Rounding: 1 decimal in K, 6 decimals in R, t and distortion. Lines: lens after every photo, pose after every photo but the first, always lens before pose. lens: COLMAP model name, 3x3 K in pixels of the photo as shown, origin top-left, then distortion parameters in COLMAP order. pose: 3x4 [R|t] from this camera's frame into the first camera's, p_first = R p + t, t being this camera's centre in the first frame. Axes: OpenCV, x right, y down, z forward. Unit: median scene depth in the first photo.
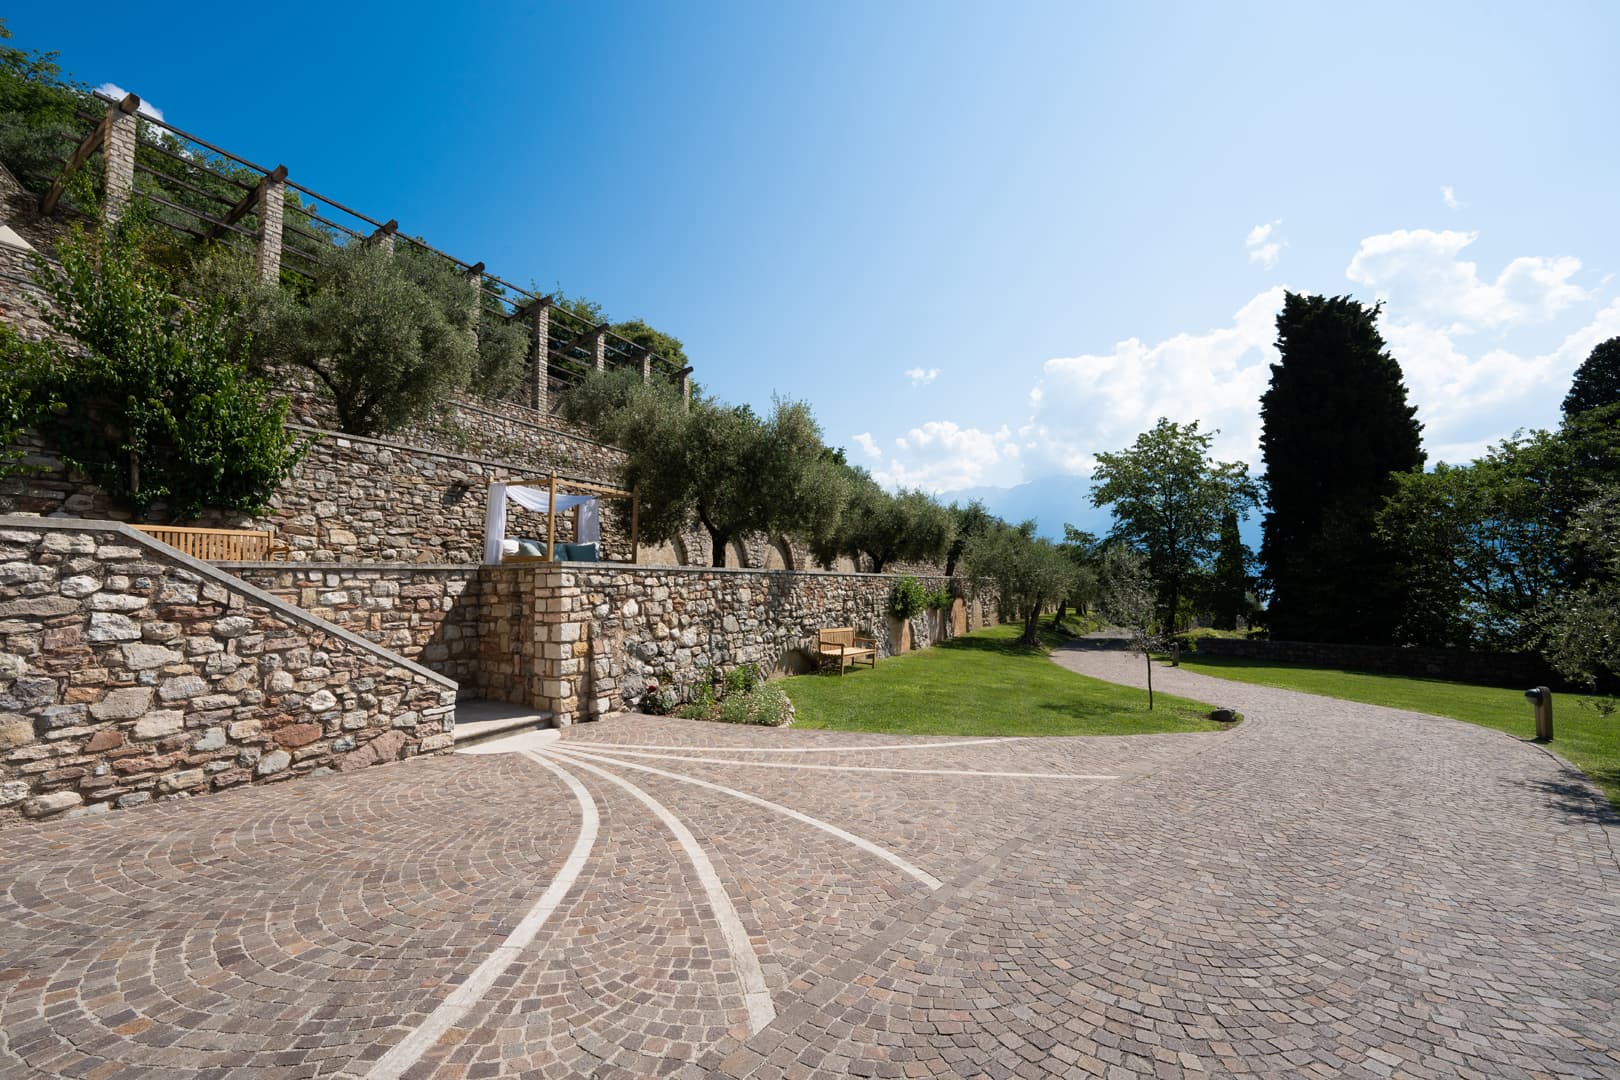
lens RADIAL K [[659.4, 0, 801.7], [0, 659.4, 530.0], [0, 0, 1]] dist [-0.002476, 0.000156]
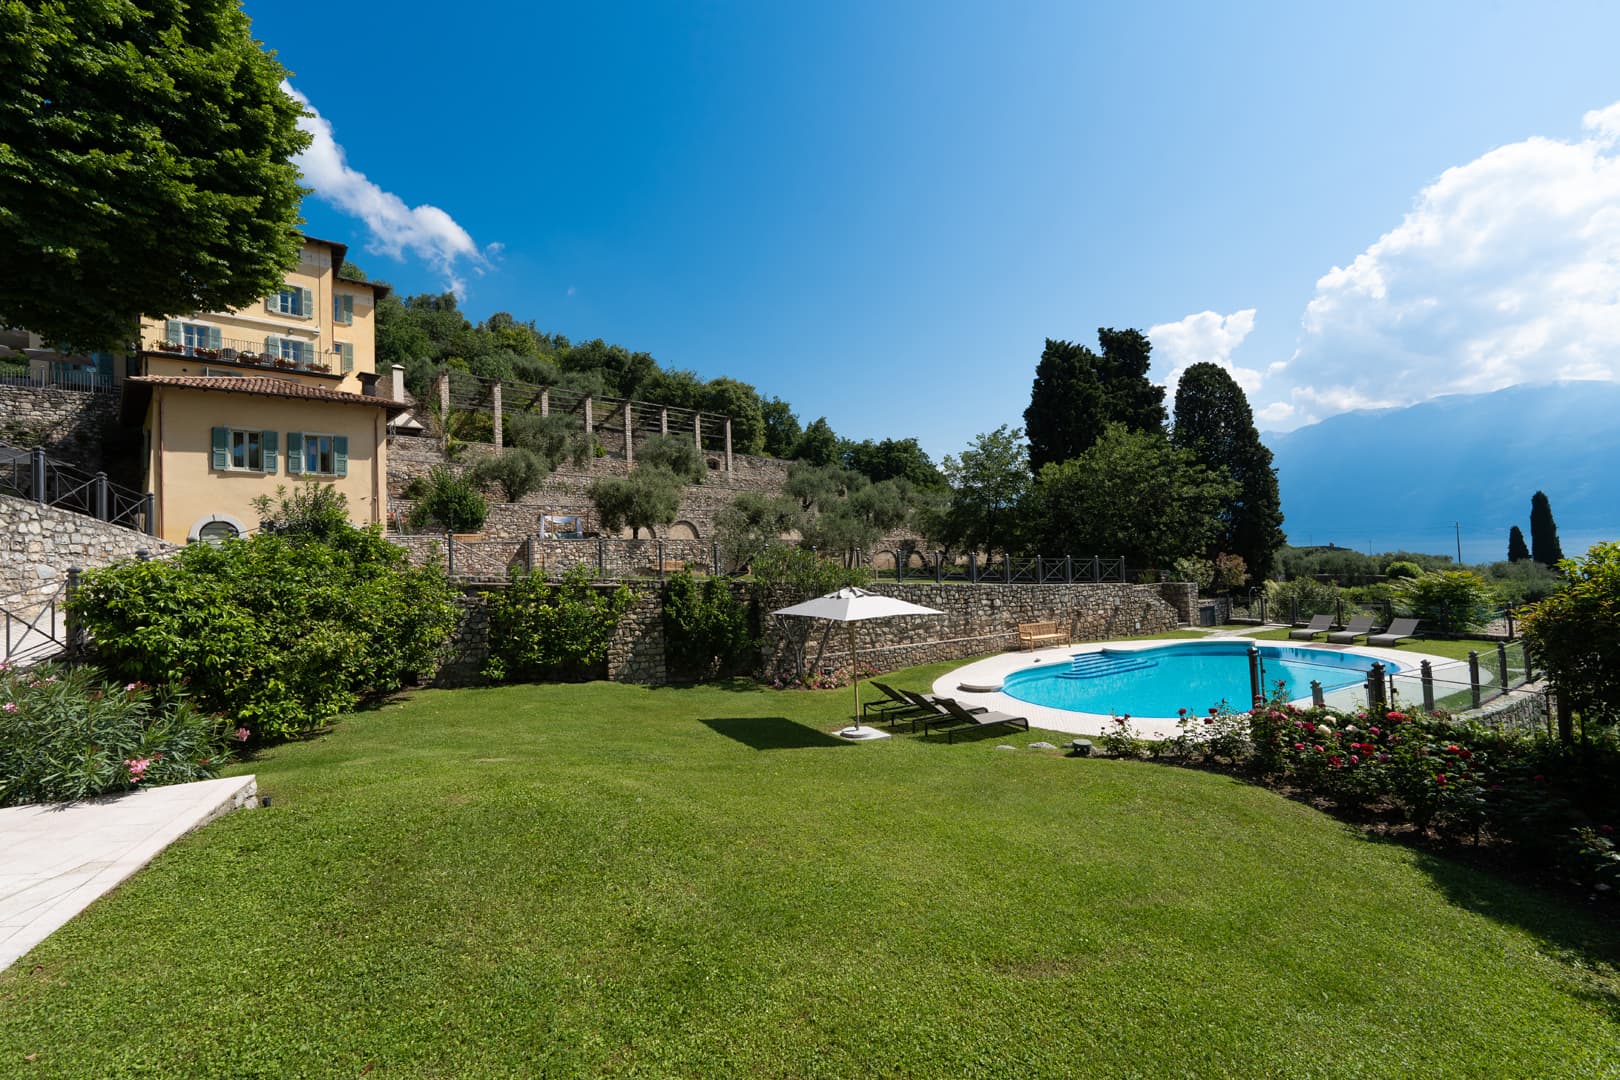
lens RADIAL K [[659.4, 0, 807.4], [0, 659.4, 542.6], [0, 0, 1]] dist [-0.002476, 0.000156]
pose [[0.941390, -0.041444, -0.334764, 1.849611], [0.060489, 0.997078, 0.046662, -0.011940], [0.331852, -0.064177, 0.941146, -1.616979]]
